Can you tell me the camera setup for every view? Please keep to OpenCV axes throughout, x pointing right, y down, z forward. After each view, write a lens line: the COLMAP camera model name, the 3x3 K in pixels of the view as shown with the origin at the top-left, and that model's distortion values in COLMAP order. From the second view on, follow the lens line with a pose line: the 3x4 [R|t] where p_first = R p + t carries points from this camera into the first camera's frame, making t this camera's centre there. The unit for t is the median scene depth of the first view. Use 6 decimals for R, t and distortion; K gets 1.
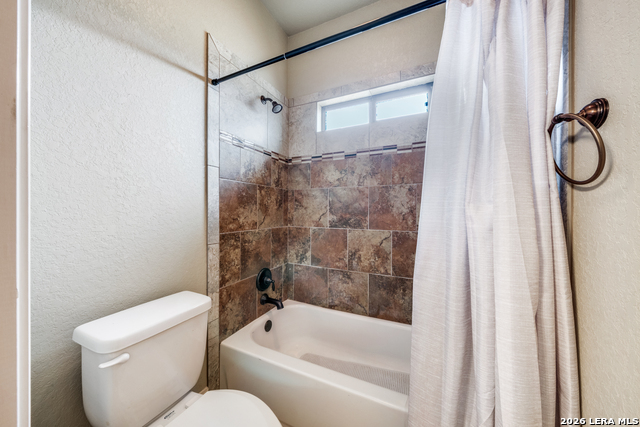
lens RADIAL K [[218.2, 0, 318.4], [0, 218.2, 214.4], [0, 0, 1]] dist [-0.000869, -0.000043]
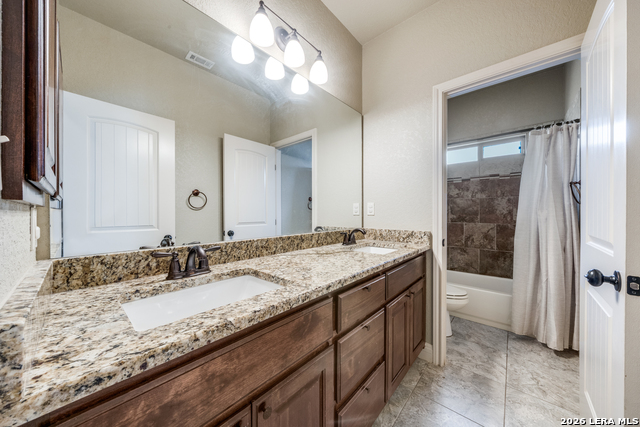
lens RADIAL K [[218.2, 0, 318.4], [0, 218.2, 214.4], [0, 0, 1]] dist [-0.000869, -0.000043]
pose [[0.958093, -0.000931, -0.286456, -0.494472], [-0.000453, 0.999989, -0.004765, 0.008309], [0.286457, 0.004695, 0.958082, -1.012578]]
